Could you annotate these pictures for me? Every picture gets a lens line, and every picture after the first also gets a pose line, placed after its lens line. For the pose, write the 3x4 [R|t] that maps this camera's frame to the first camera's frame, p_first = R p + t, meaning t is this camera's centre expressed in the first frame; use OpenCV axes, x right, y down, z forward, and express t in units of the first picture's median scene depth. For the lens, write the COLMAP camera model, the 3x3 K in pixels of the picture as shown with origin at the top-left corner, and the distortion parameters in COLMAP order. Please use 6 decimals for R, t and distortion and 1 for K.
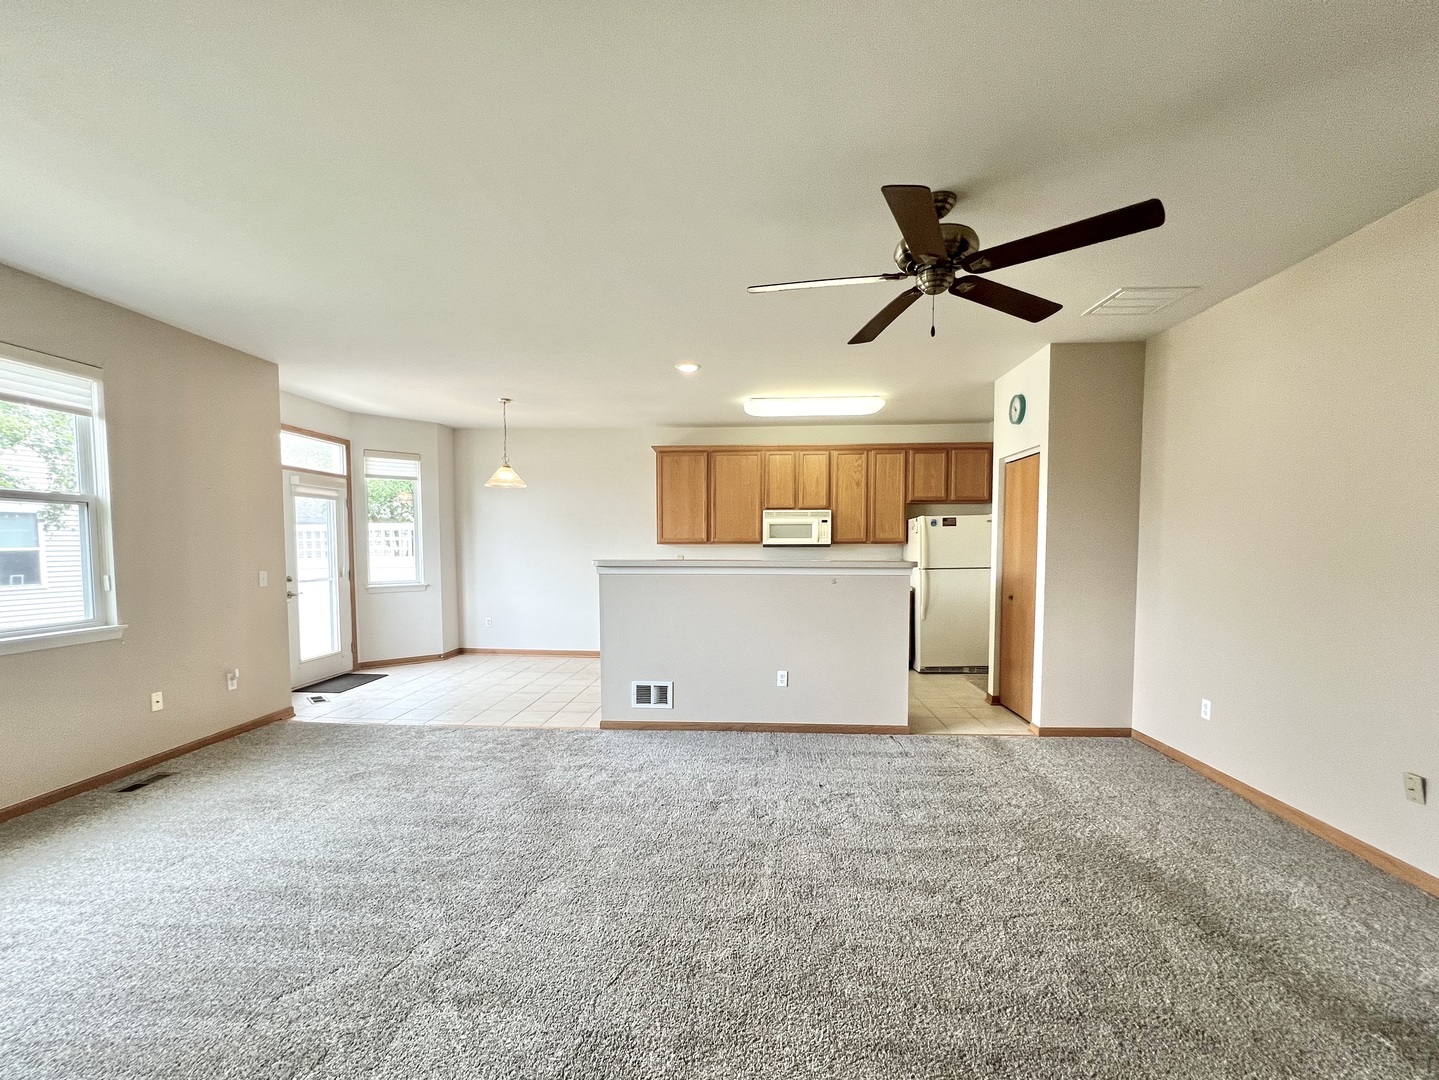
lens RADIAL K [[604.4, 0, 714.4], [0, 604.4, 583.5], [0, 0, 1]] dist [0.000098, -0.000250]
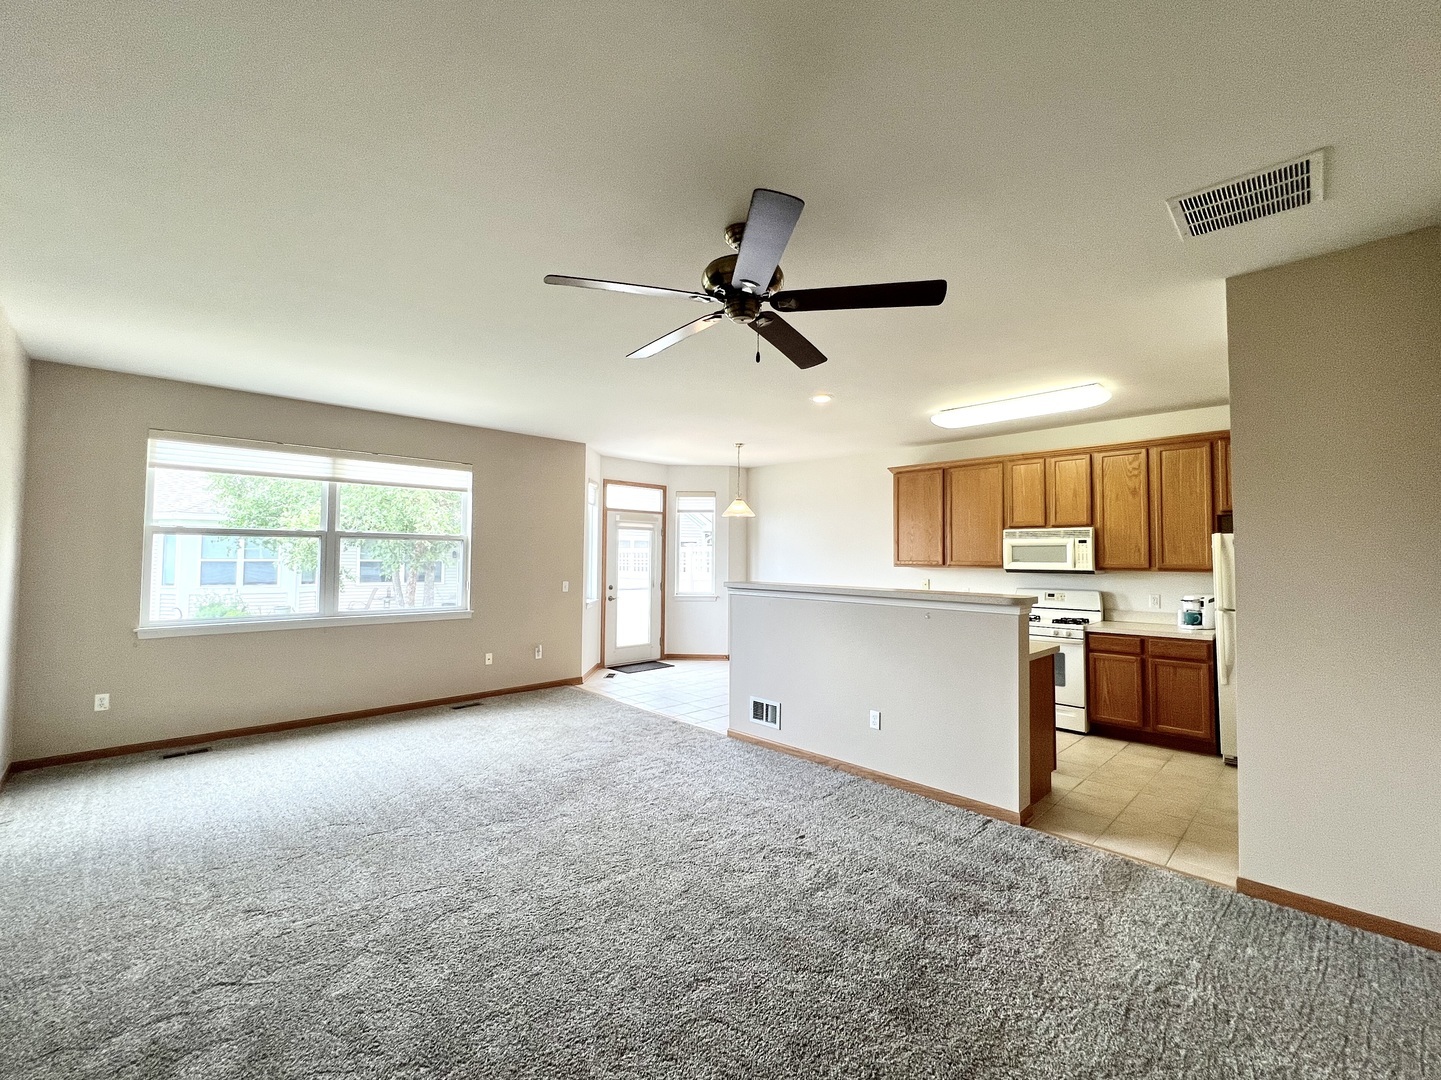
lens RADIAL K [[594.4, 0, 720.5], [0, 594.4, 540.0], [0, 0, 1]] dist [-0.000013, -0.000231]
pose [[0.746124, -0.012482, -0.665690, 0.382207], [-0.053435, 0.995477, -0.078557, -0.020213], [0.663659, 0.094184, 0.742082, 0.114306]]
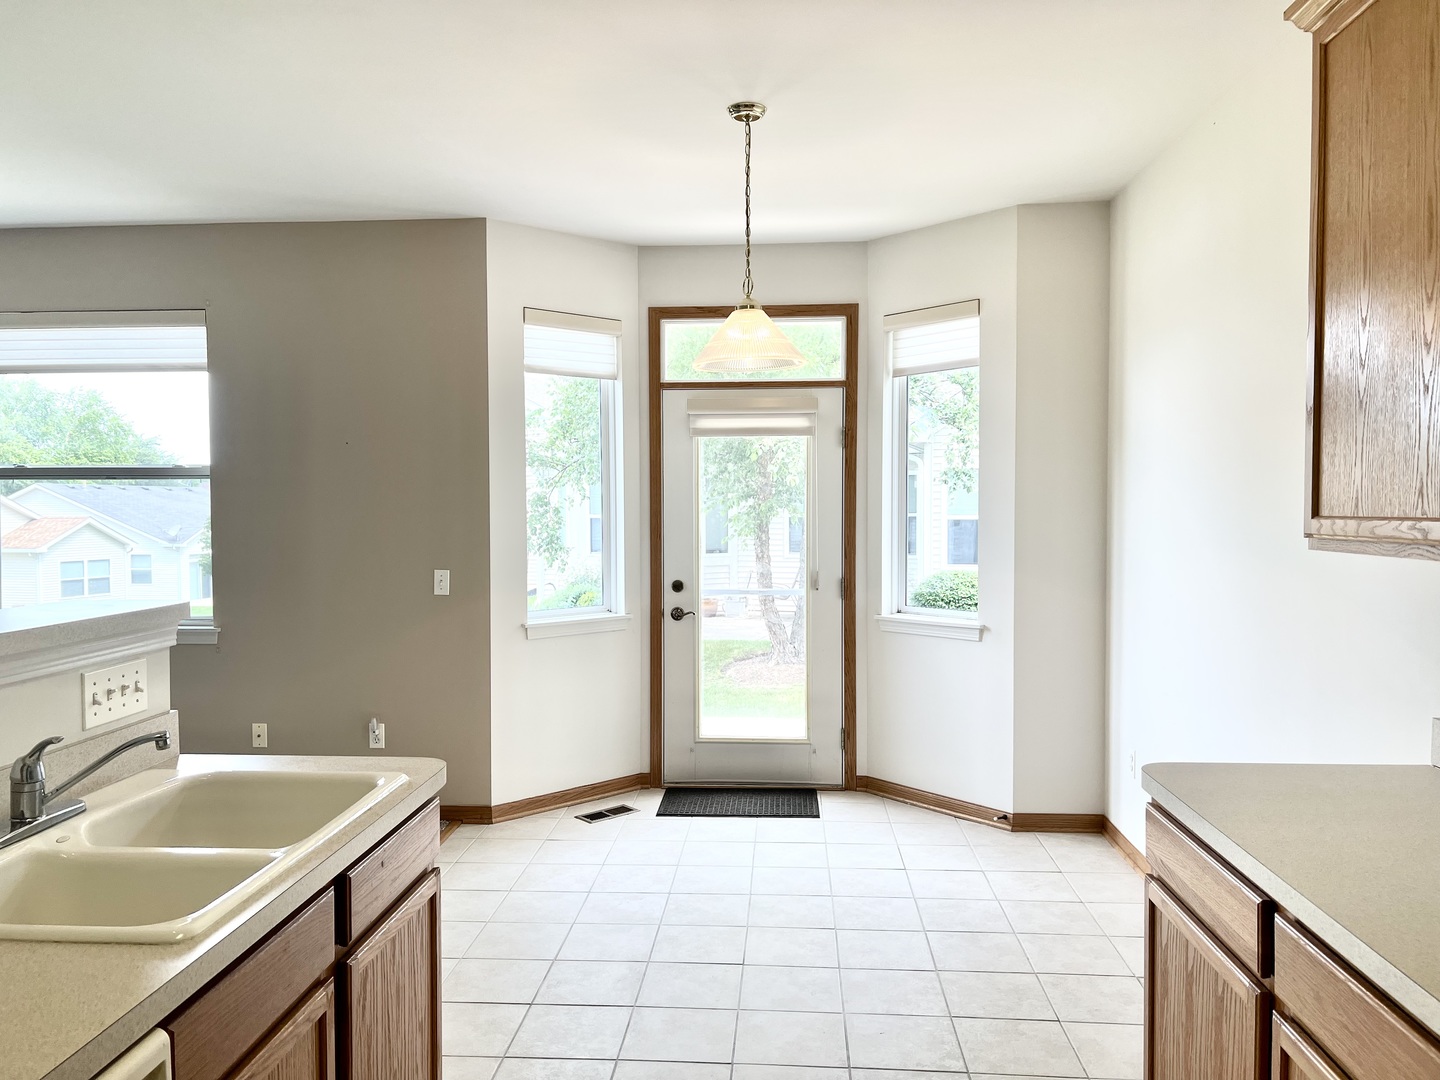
lens RADIAL K [[1079.3, 0, 720.0], [0, 1079.3, 540.0], [0, 0, 1]] dist [0.073689, 0.000442]
pose [[0.008637, 0.033929, -0.999387, 0.263117], [-0.062414, 0.997494, 0.033325, -0.077363], [0.998013, 0.062088, 0.010733, 0.936161]]
